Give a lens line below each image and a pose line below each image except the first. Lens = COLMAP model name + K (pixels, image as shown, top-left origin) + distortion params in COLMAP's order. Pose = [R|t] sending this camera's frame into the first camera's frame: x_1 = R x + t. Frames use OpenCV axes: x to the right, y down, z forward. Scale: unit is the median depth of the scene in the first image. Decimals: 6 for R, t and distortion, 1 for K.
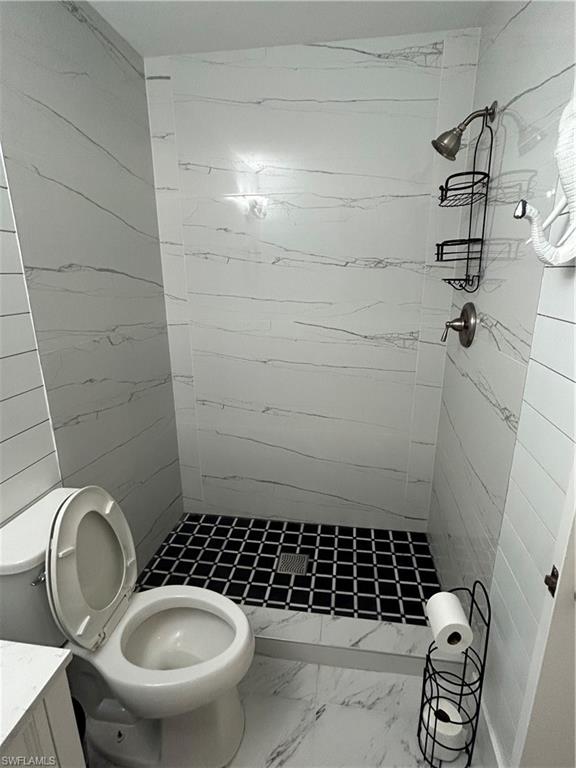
lens RADIAL K [[393.1, 0, 290.3], [0, 393.1, 388.7], [0, 0, 1]] dist [-0.023721, 0.000247]
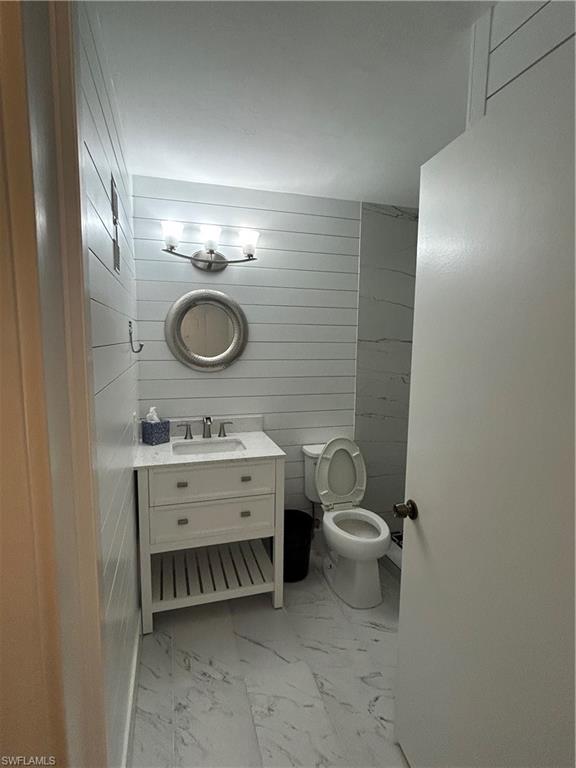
lens RADIAL K [[393.1, 0, 290.3], [0, 393.1, 388.7], [0, 0, 1]] dist [-0.023721, 0.000247]
pose [[0.434007, 0.116414, -0.893356, 1.105643], [-0.264528, 0.964374, -0.002843, 0.067167], [0.861198, 0.237552, 0.449340, -0.286006]]
